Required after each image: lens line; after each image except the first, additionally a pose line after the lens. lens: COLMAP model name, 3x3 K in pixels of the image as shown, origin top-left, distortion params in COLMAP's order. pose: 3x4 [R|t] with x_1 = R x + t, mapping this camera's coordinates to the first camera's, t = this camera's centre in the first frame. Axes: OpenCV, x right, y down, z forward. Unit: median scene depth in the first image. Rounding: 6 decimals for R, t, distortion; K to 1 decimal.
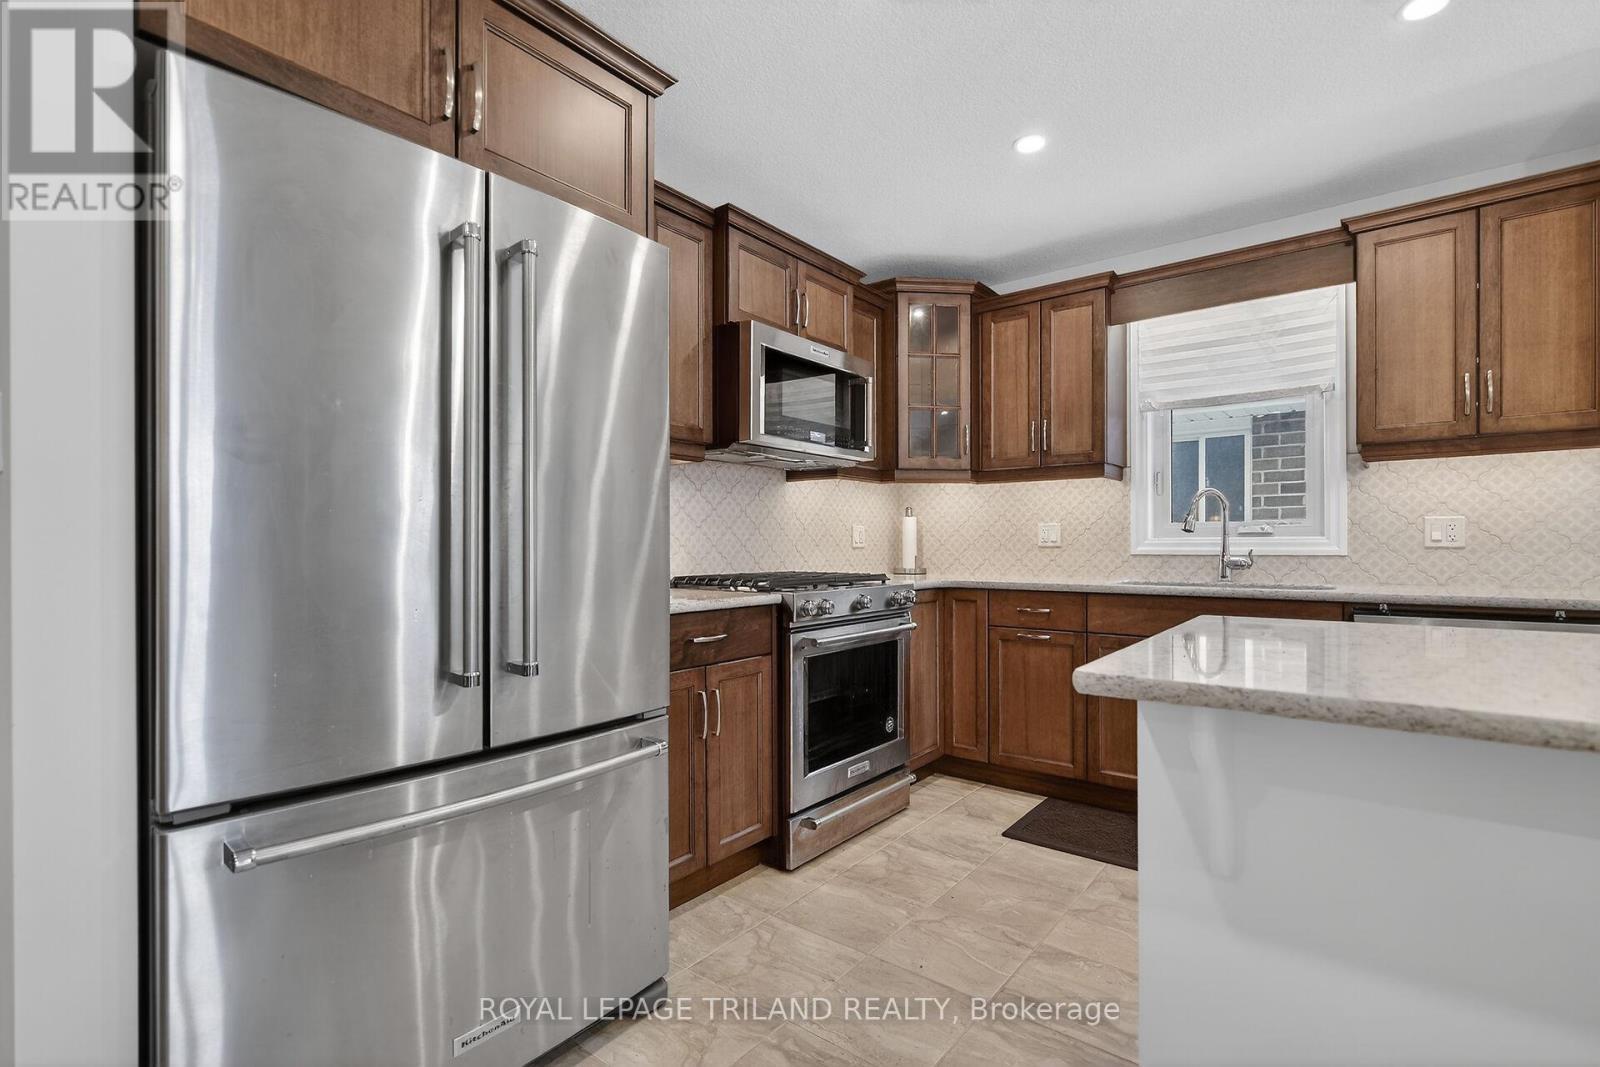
lens RADIAL K [[728.5, 0, 813.6], [0, 728.5, 544.9], [0, 0, 1]] dist [-0.002721, 0.000915]
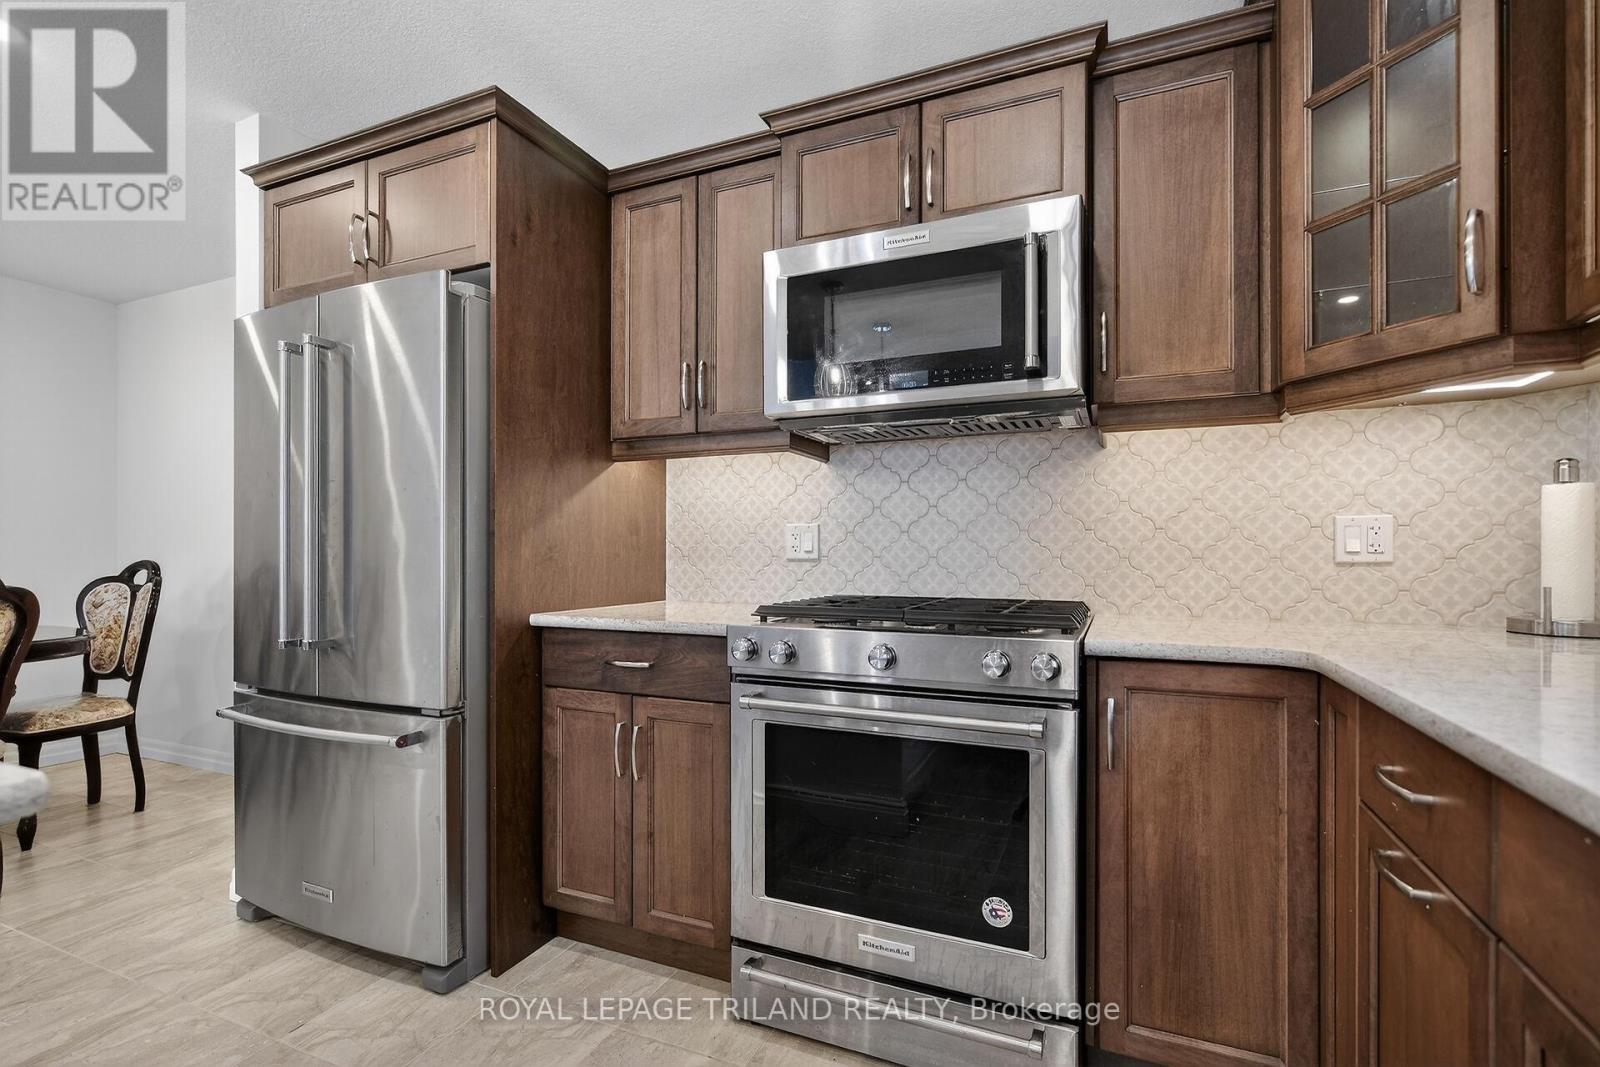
lens RADIAL K [[728.5, 0, 806.4], [0, 728.5, 555.8], [0, 0, 1]] dist [-0.002721, 0.000915]
pose [[0.246606, 0.004695, -0.969104, 0.527369], [-0.001554, 0.999989, 0.004449, -0.002989], [0.969115, 0.000409, 0.246611, 0.700158]]
